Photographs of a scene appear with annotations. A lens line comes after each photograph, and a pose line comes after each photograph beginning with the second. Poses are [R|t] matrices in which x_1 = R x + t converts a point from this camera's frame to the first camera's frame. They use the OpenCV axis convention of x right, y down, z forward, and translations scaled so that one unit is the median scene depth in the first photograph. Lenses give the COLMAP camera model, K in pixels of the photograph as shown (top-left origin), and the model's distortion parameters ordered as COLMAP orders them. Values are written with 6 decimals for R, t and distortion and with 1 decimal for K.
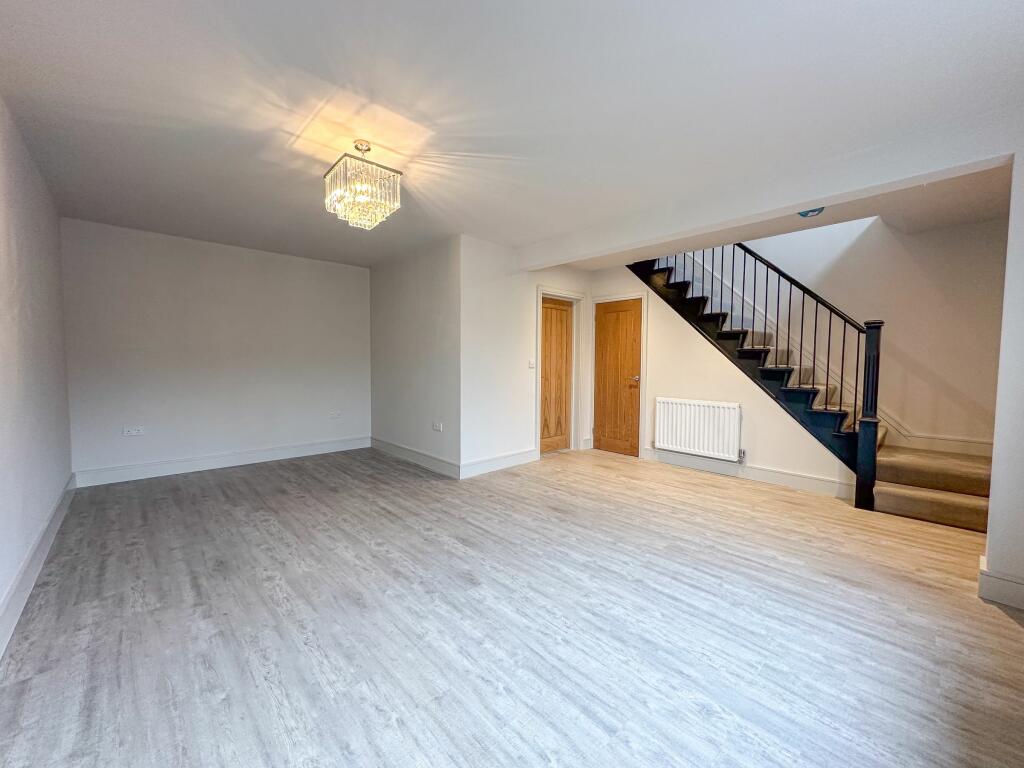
lens RADIAL K [[415.8, 0, 520.2], [0, 415.8, 389.0], [0, 0, 1]] dist [0.000950, -0.000042]
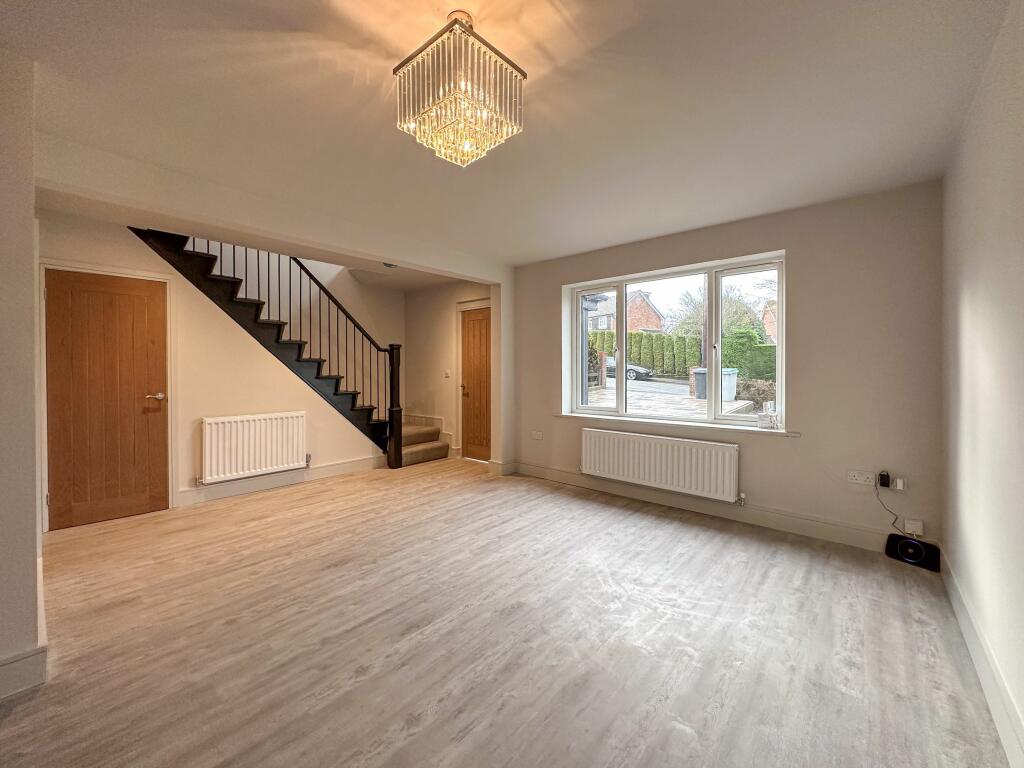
lens RADIAL K [[415.8, 0, 511.4], [0, 415.8, 378.3], [0, 0, 1]] dist [0.000950, -0.000042]
pose [[-0.106875, -0.031508, 0.993773, -0.813211], [0.062739, 0.997292, 0.038367, -0.079433], [-0.992291, 0.066449, -0.104609, 0.831746]]
